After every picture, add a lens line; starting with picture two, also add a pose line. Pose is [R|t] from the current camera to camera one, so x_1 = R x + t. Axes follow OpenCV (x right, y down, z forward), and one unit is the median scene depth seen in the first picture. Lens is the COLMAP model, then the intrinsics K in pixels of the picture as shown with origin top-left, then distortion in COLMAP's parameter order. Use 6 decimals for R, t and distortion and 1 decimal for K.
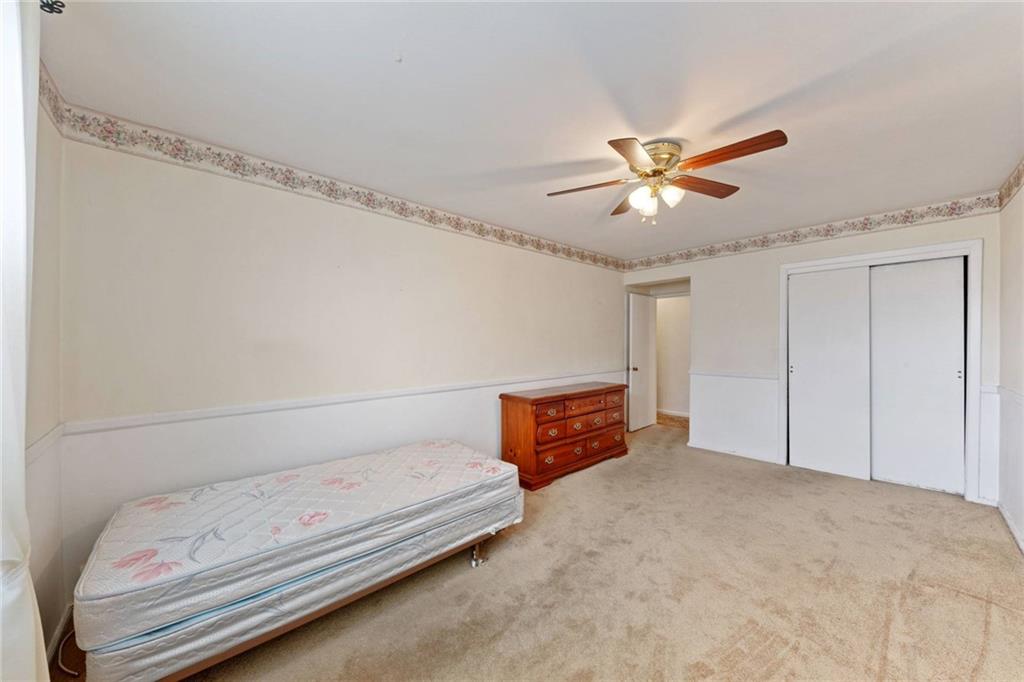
lens RADIAL K [[359.8, 0, 516.1], [0, 359.8, 341.6], [0, 0, 1]] dist [0.014394, -0.005646]
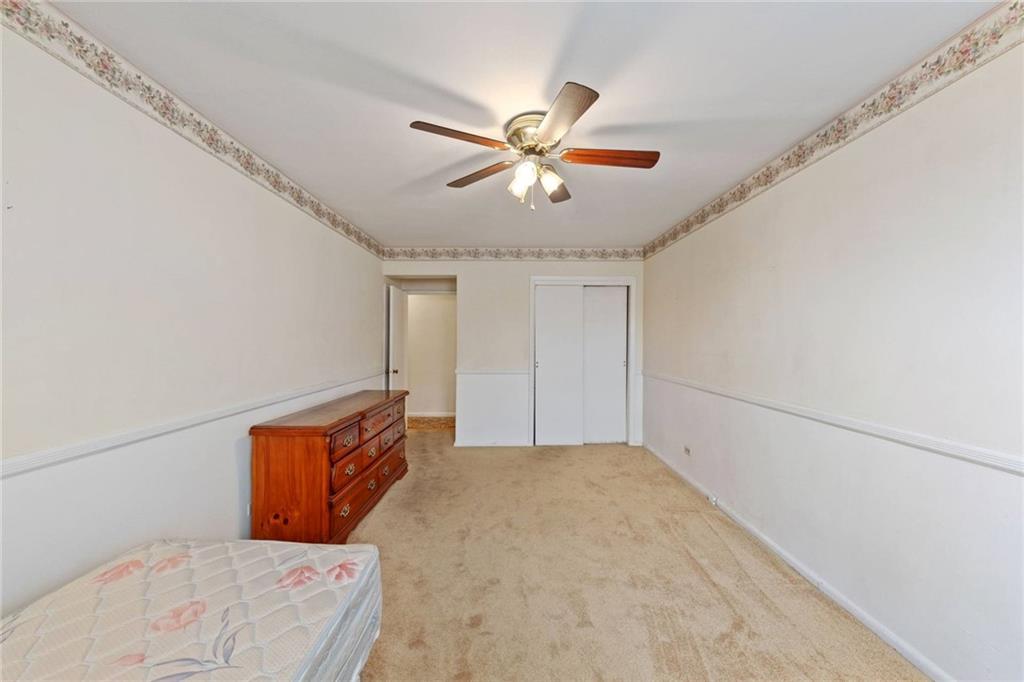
lens RADIAL K [[364.4, 0, 518.5], [0, 364.4, 338.5], [0, 0, 1]] dist [0.013962, -0.006039]
pose [[0.680841, 0.010199, 0.732360, -0.194080], [-0.005975, 0.999947, -0.008370, 0.002014], [-0.732407, 0.001323, 0.680866, 0.271429]]
